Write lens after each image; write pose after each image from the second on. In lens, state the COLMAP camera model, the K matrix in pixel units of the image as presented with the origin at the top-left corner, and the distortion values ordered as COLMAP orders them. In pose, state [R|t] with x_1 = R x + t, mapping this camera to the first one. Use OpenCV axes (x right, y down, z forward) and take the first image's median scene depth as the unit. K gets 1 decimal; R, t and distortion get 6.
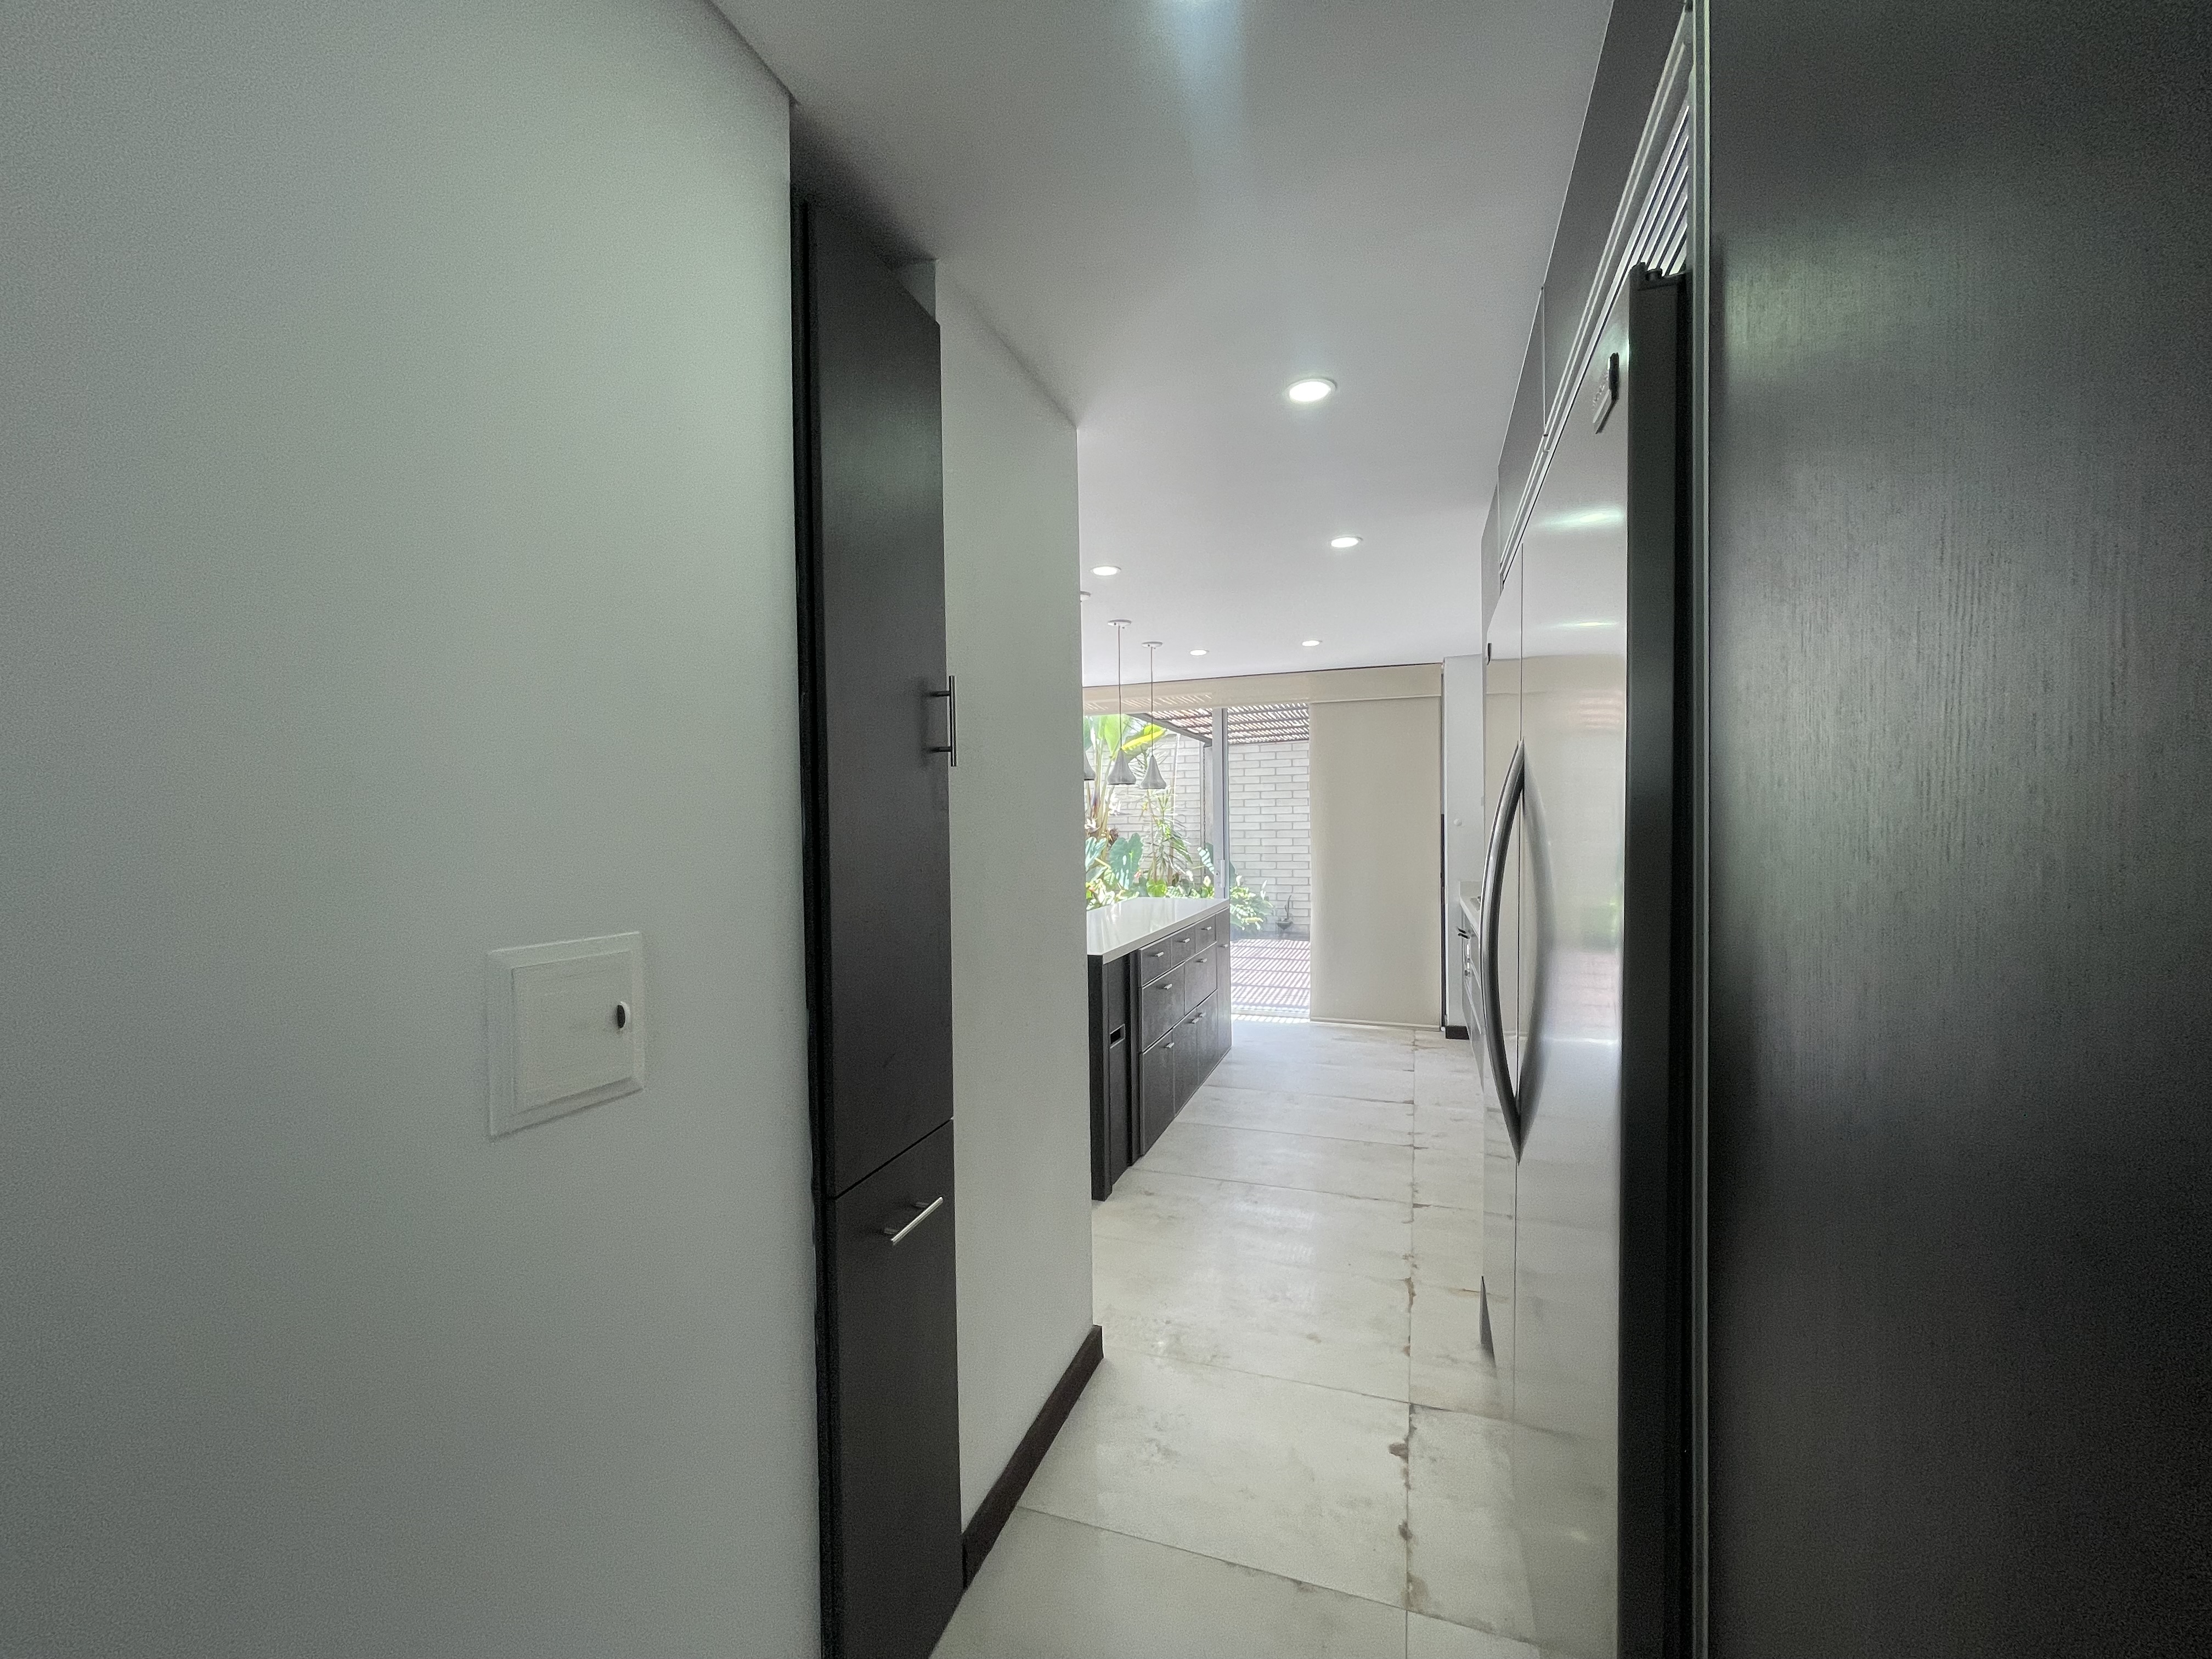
lens RADIAL K [[889.1, 0, 1101.4], [0, 889.1, 841.9], [0, 0, 1]] dist [0.000714, 0.000256]
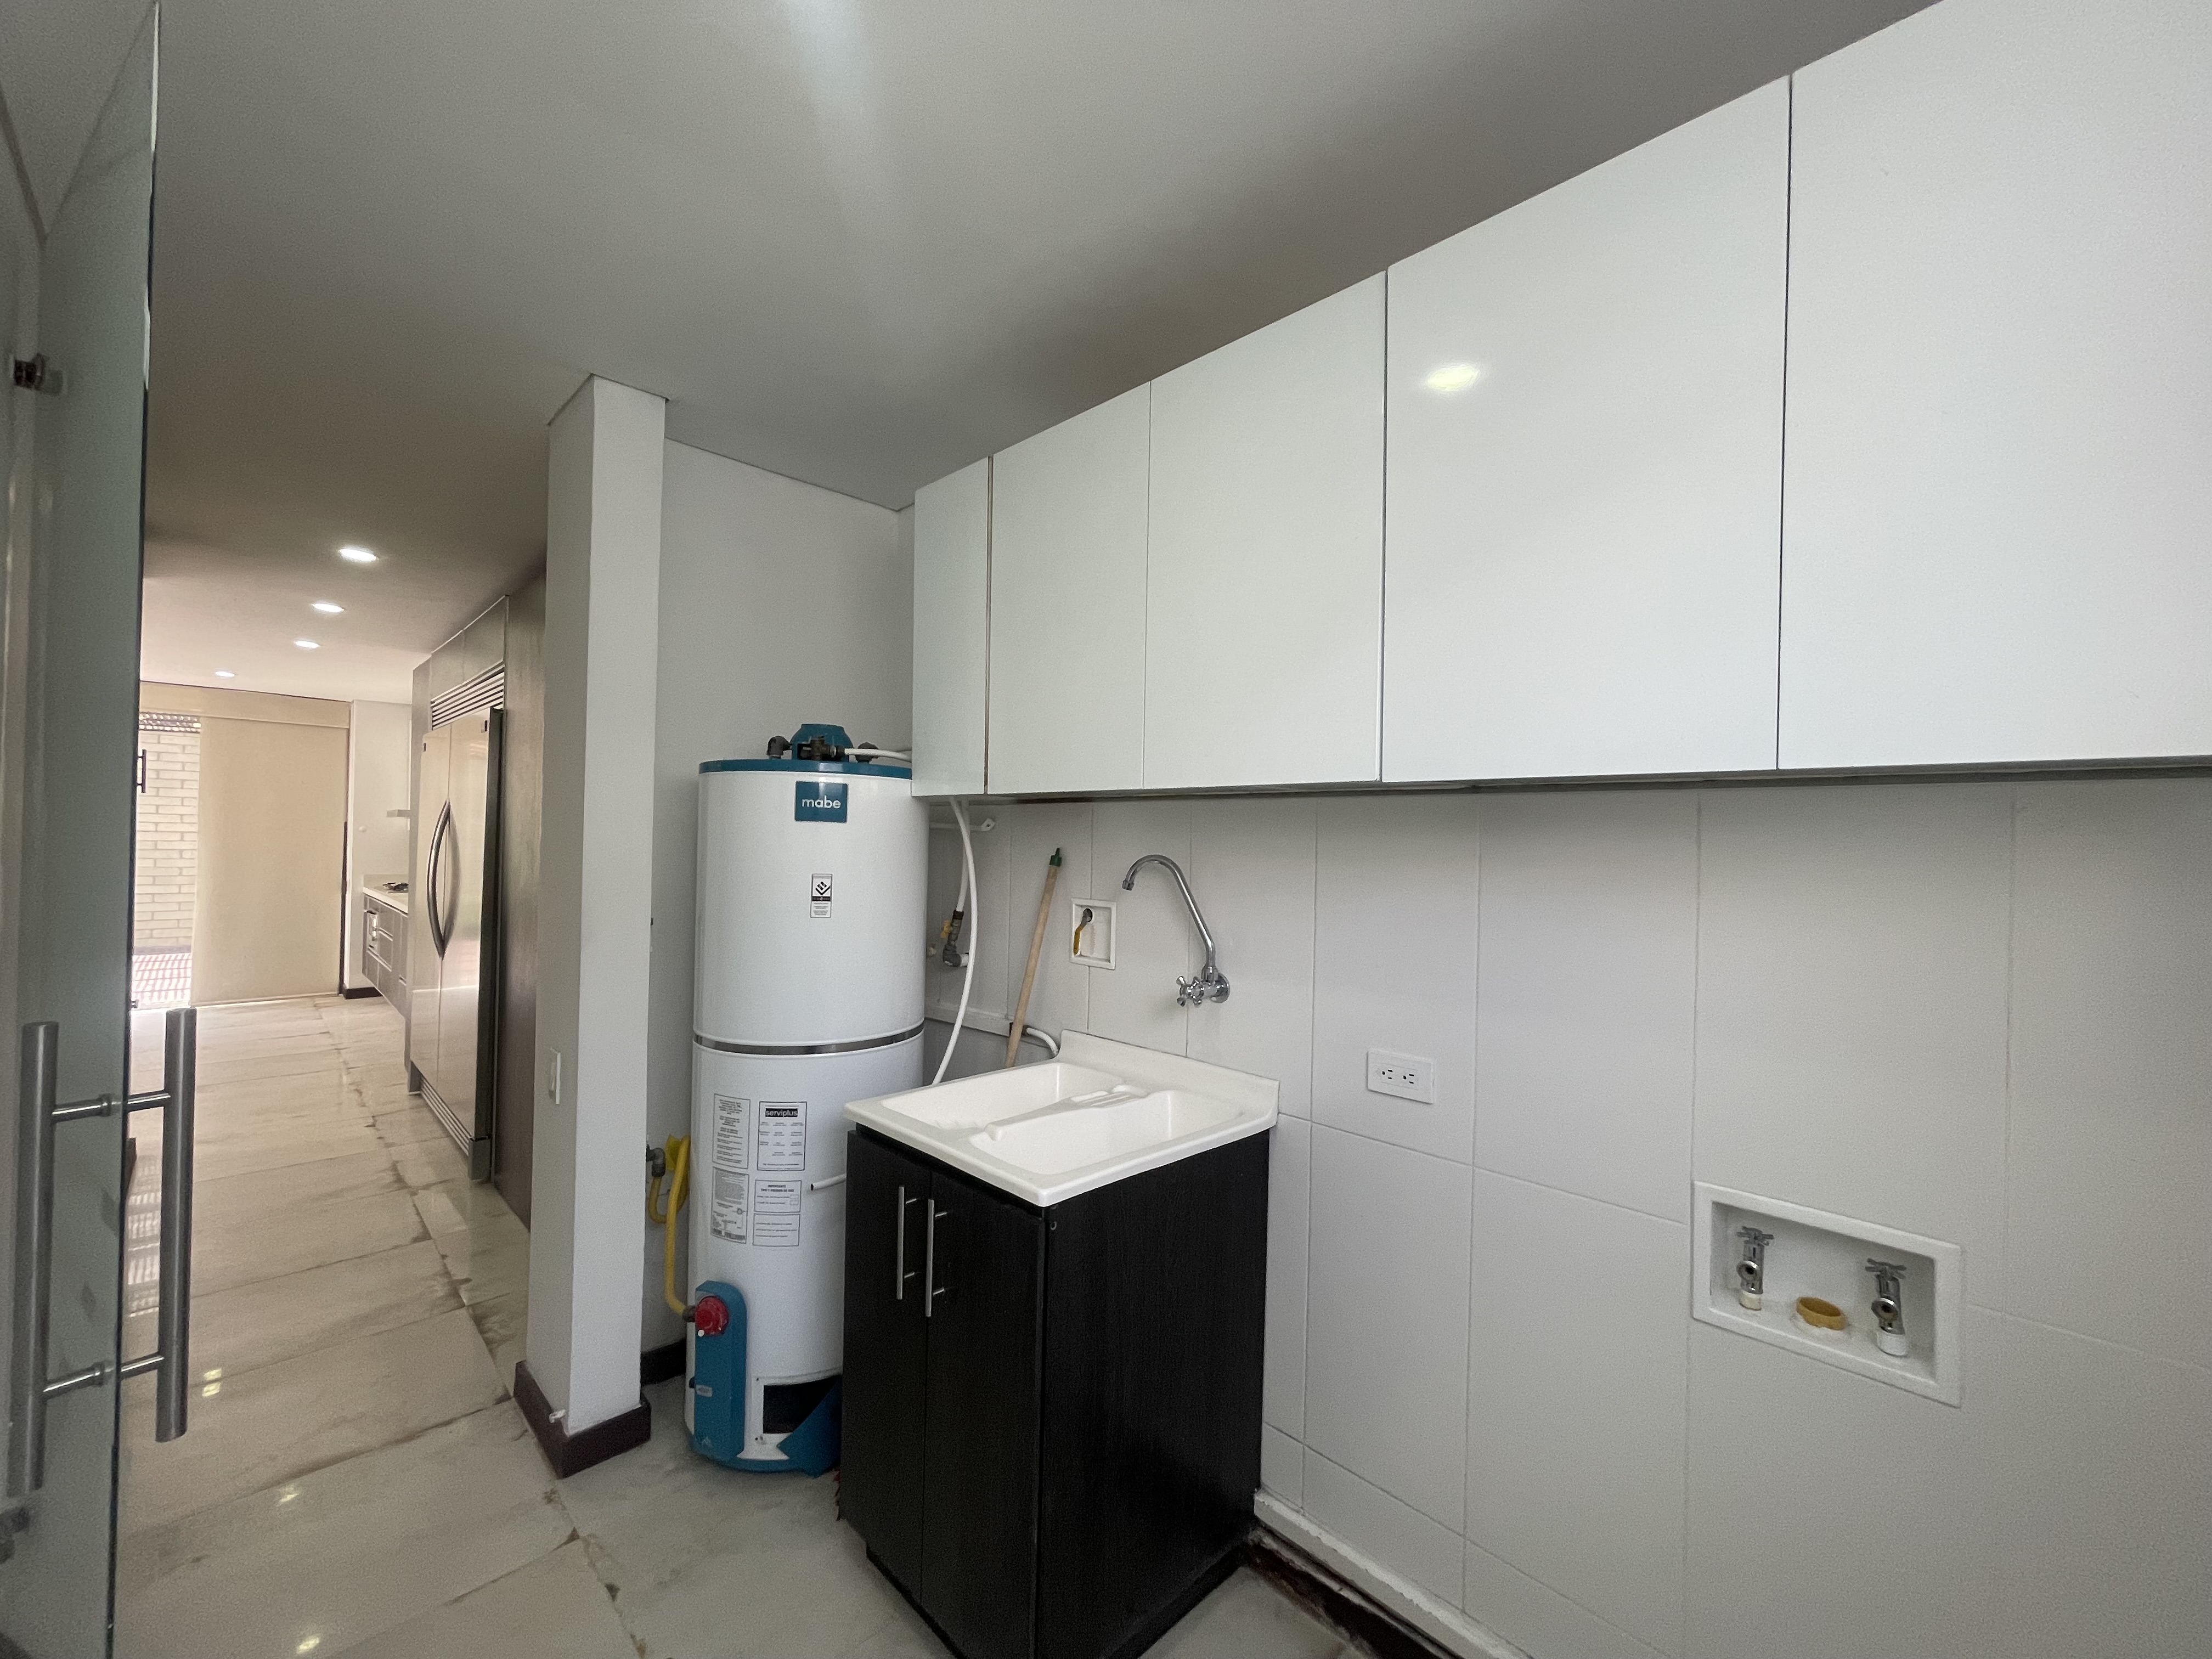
lens RADIAL K [[889.1, 0, 1101.4], [0, 889.1, 841.9], [0, 0, 1]] dist [0.000714, 0.000256]
pose [[0.432783, 0.025990, 0.901124, -0.428880], [-0.011066, 0.999662, -0.023517, 0.021085], [-0.901430, 0.000206, 0.432924, -0.760914]]
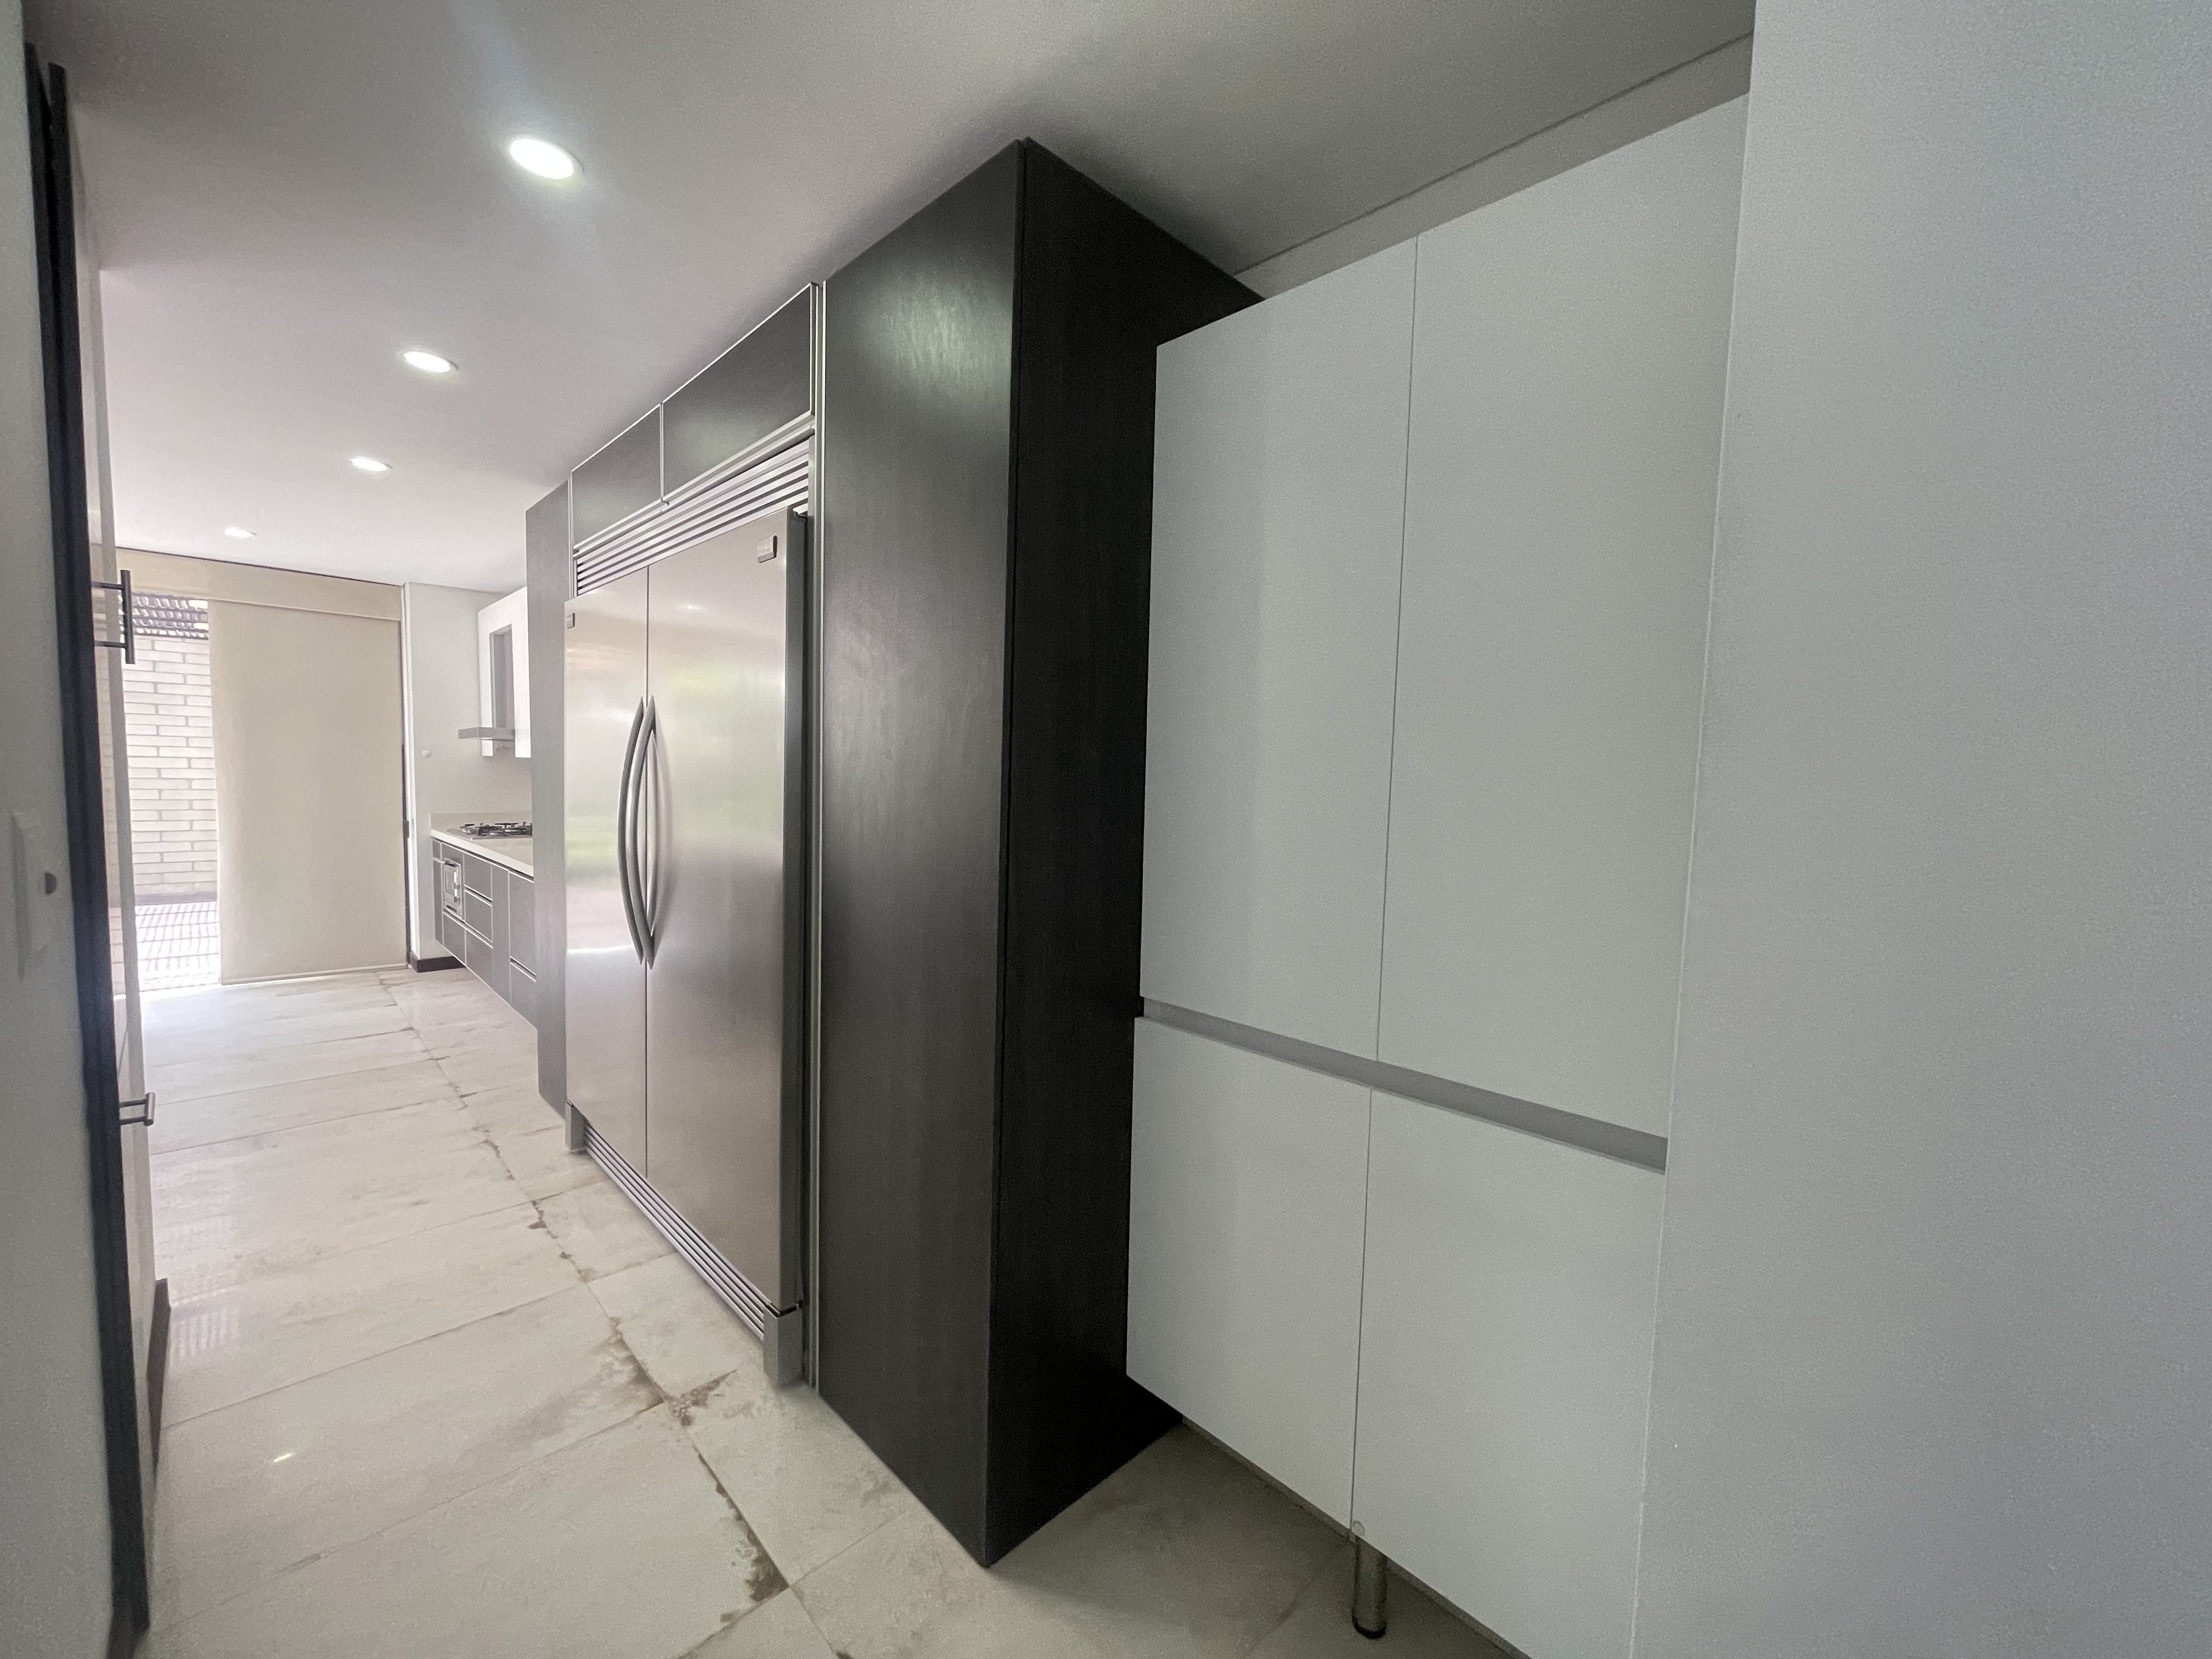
lens RADIAL K [[889.1, 0, 1101.4], [0, 889.1, 841.9], [0, 0, 1]] dist [0.000714, 0.000256]
pose [[0.435125, -0.040490, 0.899459, -0.239338], [-0.015452, 0.998505, 0.052424, 0.017212], [-0.900238, -0.036710, 0.433849, -0.158445]]
